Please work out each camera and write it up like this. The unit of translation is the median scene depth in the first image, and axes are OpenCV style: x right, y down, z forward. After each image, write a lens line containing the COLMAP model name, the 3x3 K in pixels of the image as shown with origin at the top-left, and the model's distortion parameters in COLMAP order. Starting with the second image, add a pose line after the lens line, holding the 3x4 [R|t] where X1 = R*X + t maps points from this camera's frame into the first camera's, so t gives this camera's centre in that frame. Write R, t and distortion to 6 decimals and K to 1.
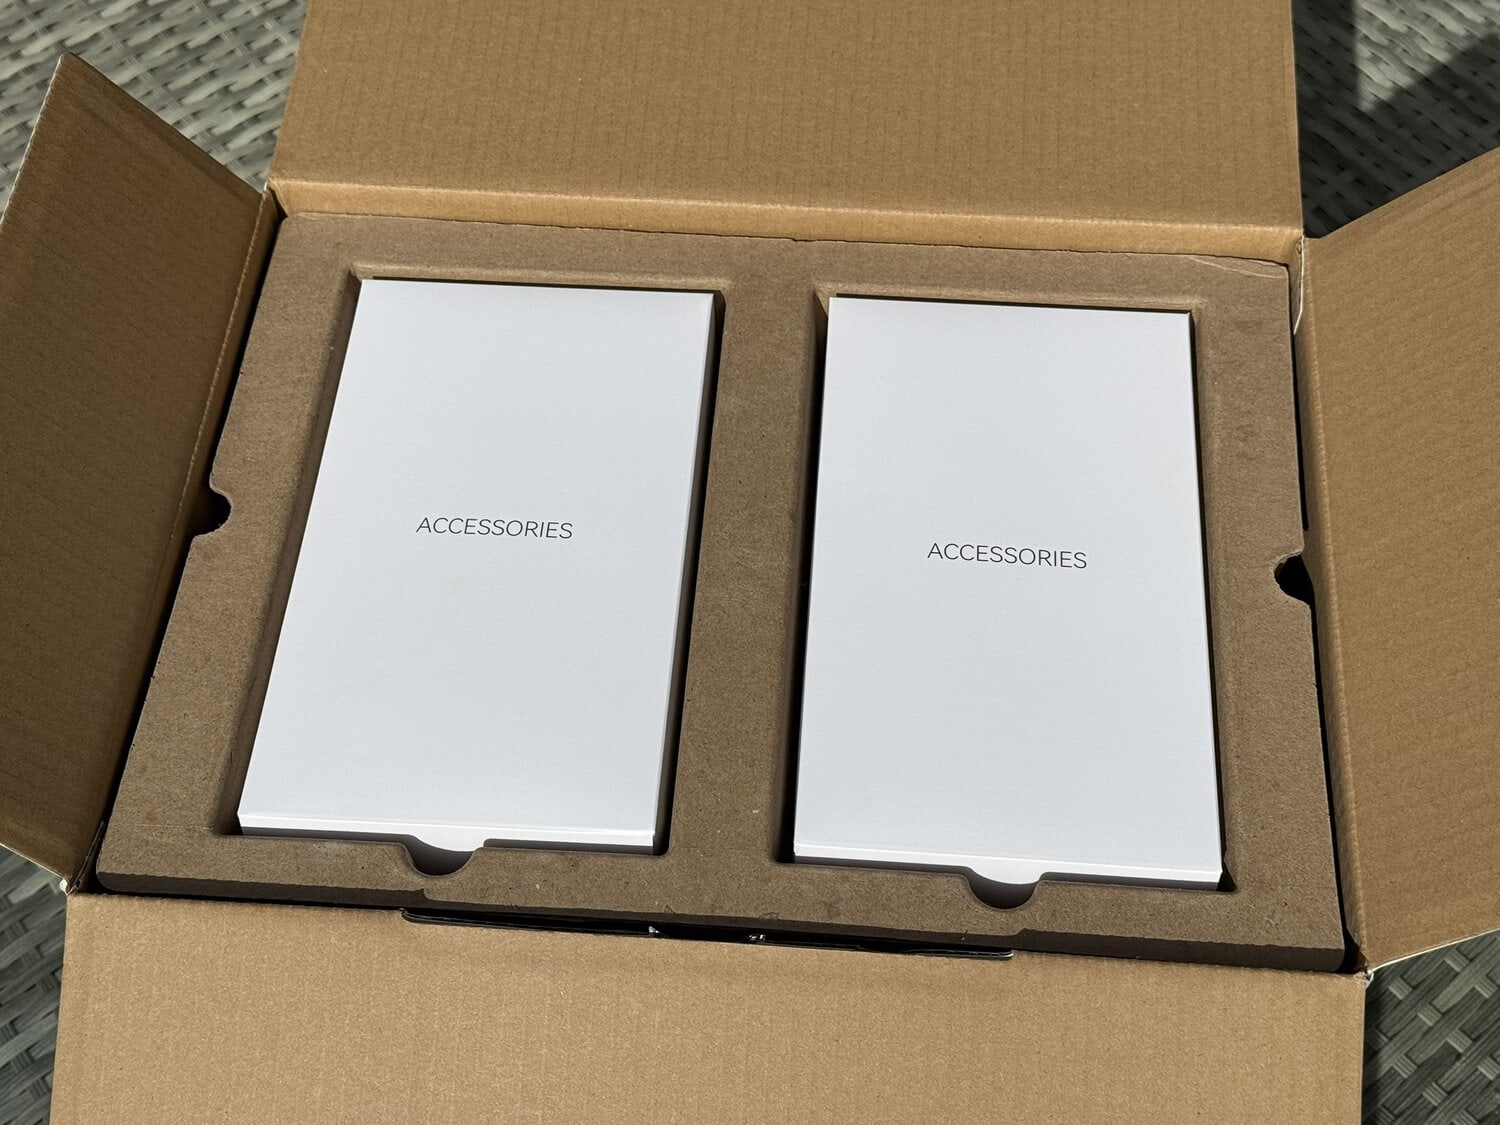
lens RADIAL K [[2029.3, 0, 736.7], [0, 2029.3, 560.7], [0, 0, 1]] dist [0.155065, -0.109961]
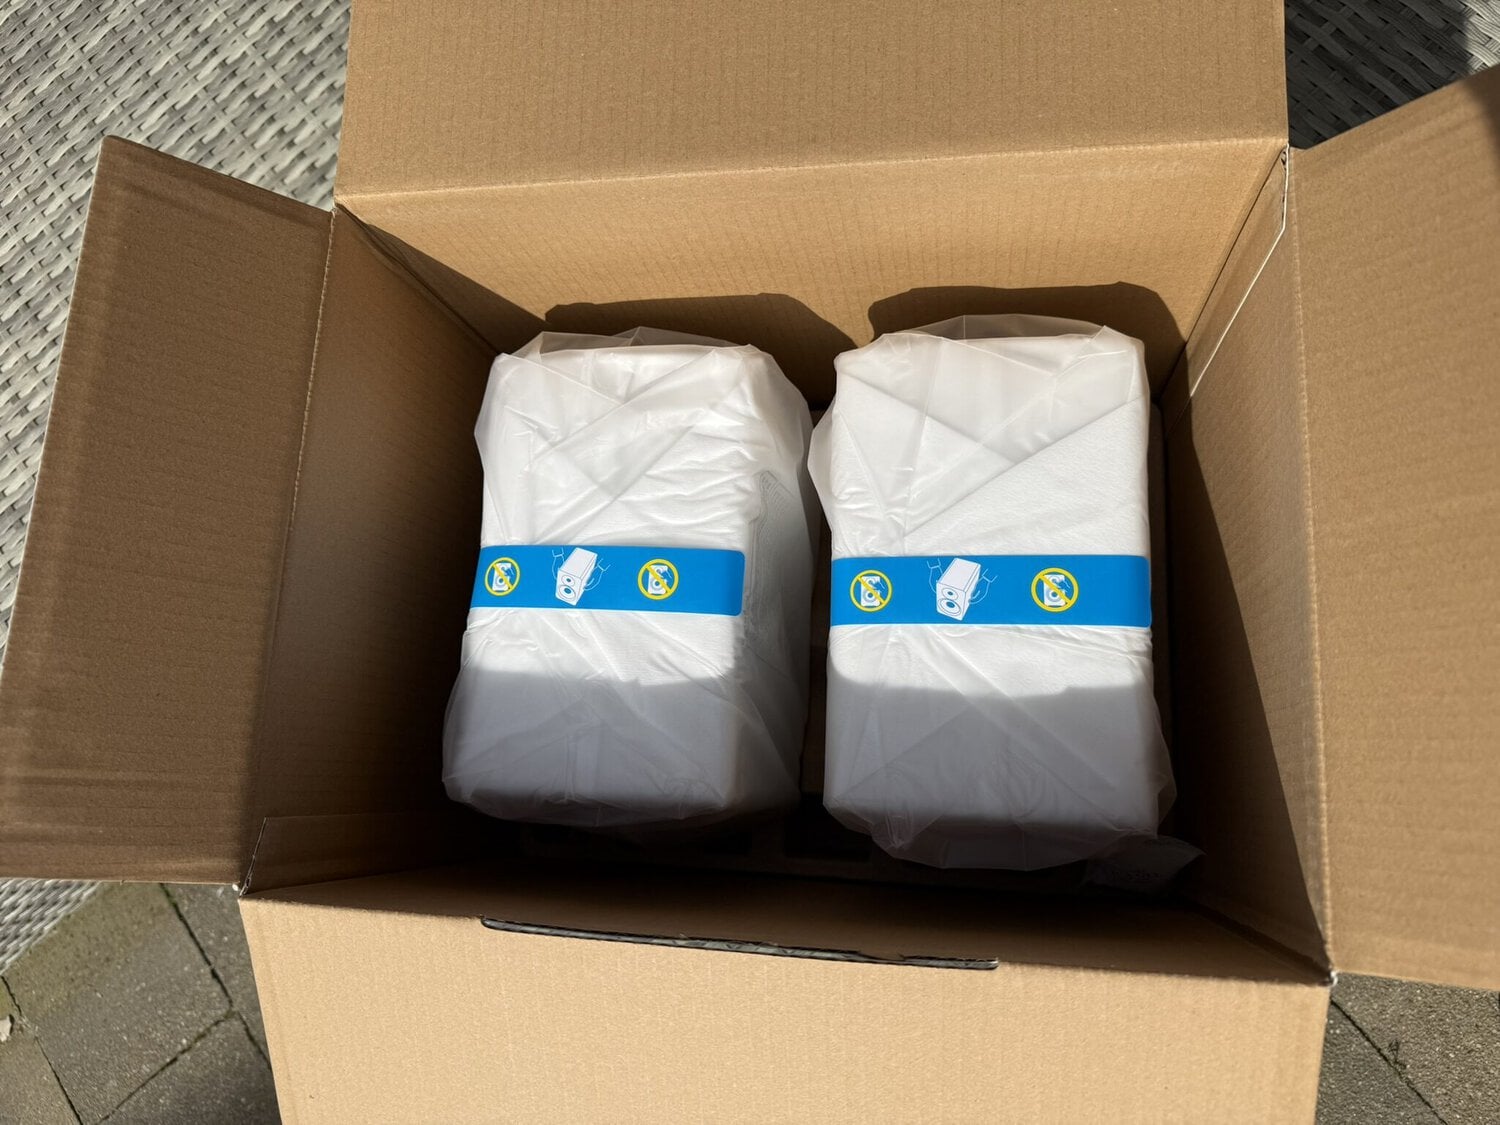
lens RADIAL K [[1088.0, 0, 750.0], [0, 1088.0, 562.5], [0, 0, 1]] dist [-0.012042, 0.007434]
pose [[0.983916, -0.069743, -0.164456, 0.091610], [0.123927, 0.929555, 0.347231, -0.185333], [0.128654, -0.362027, 0.923247, 0.411040]]
